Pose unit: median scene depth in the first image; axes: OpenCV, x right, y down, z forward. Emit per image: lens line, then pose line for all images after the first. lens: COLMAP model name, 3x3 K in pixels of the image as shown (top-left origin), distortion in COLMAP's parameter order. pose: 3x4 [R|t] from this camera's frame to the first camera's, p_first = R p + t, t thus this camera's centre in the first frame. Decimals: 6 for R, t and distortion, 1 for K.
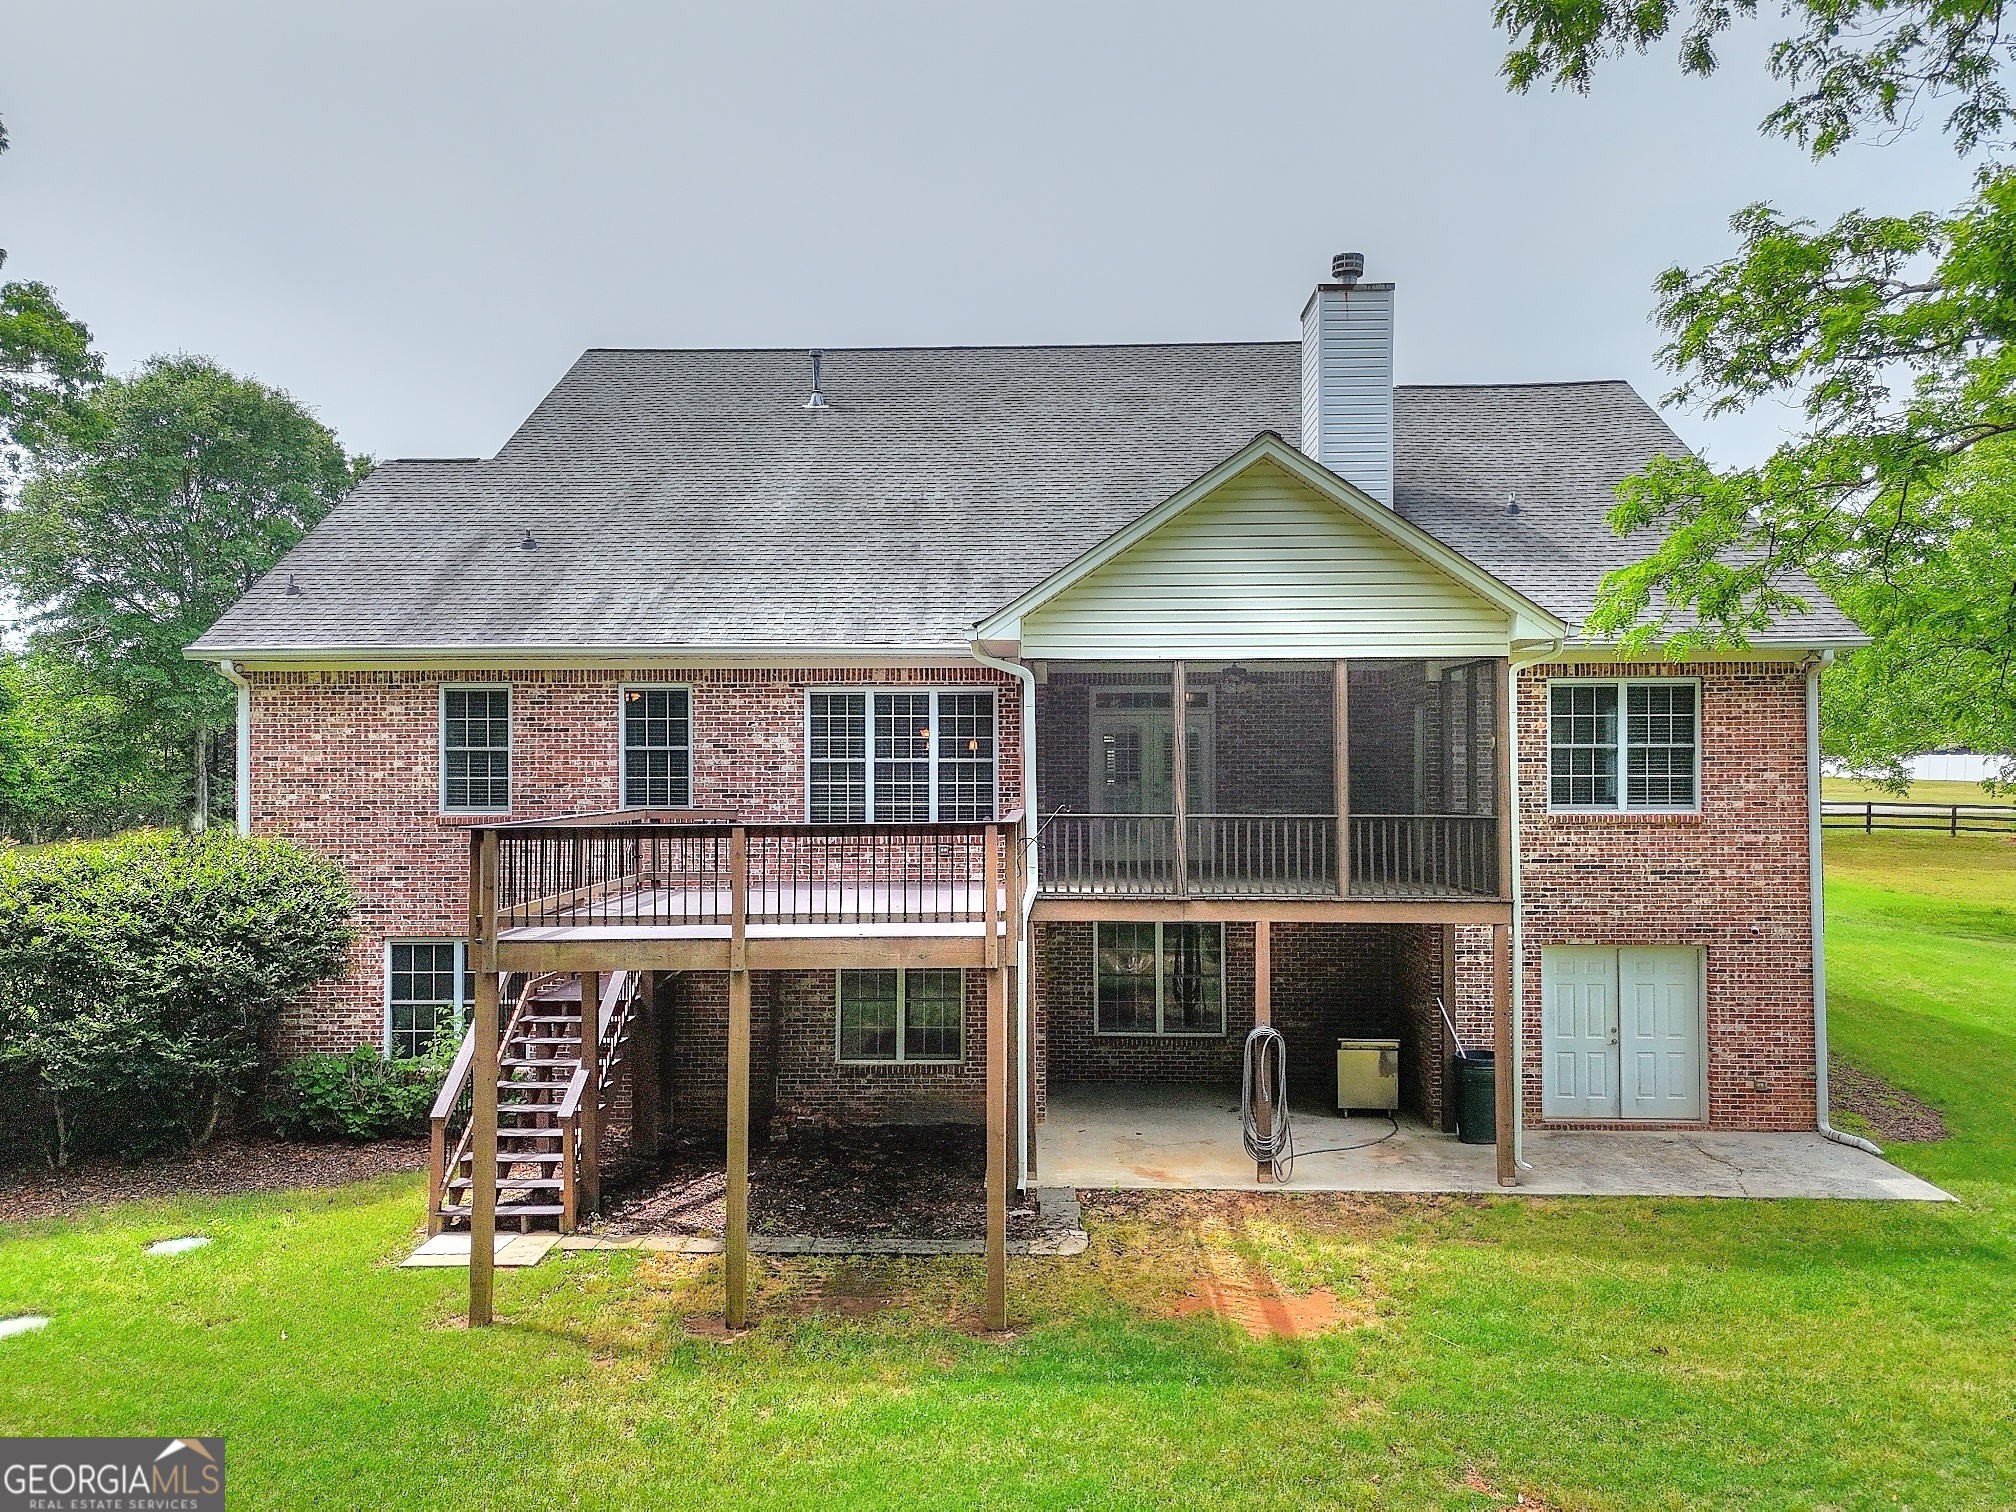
lens RADIAL K [[1504.9, 0, 1014.0], [0, 1504.9, 671.4], [0, 0, 1]] dist [0.082405, -0.080633]
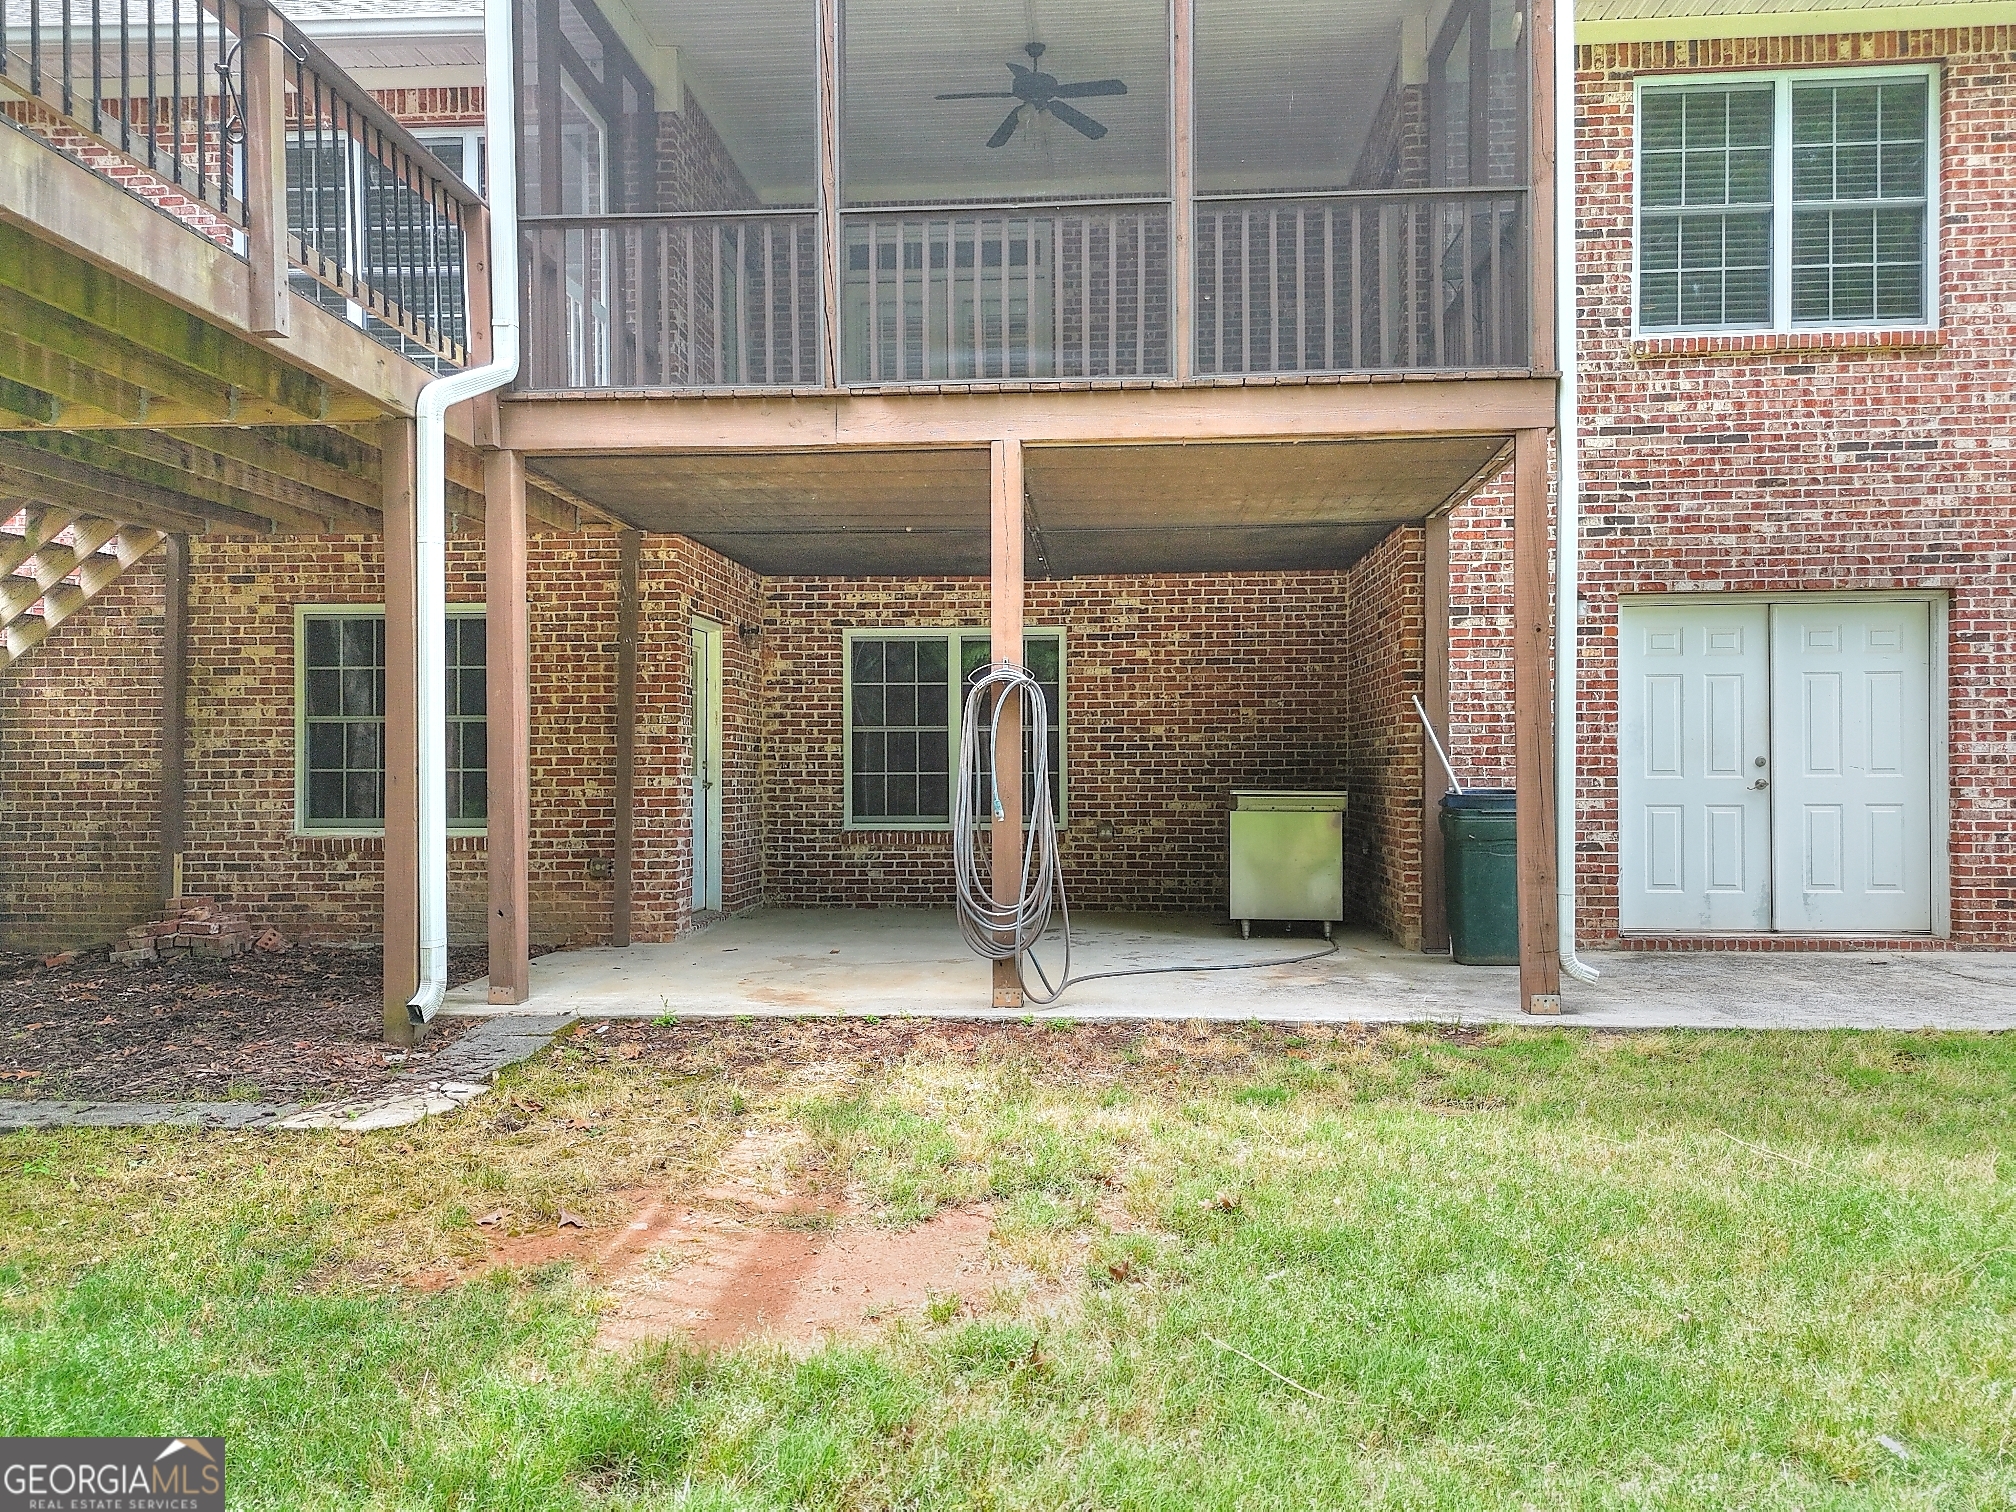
lens RADIAL K [[1504.9, 0, 1014.0], [0, 1504.9, 671.4], [0, 0, 1]] dist [0.082405, -0.080633]
pose [[0.999315, -0.001389, -0.036992, 0.162078], [0.001390, 0.999999, -0.000003, 0.206772], [0.036992, -0.000048, 0.999316, 0.479851]]
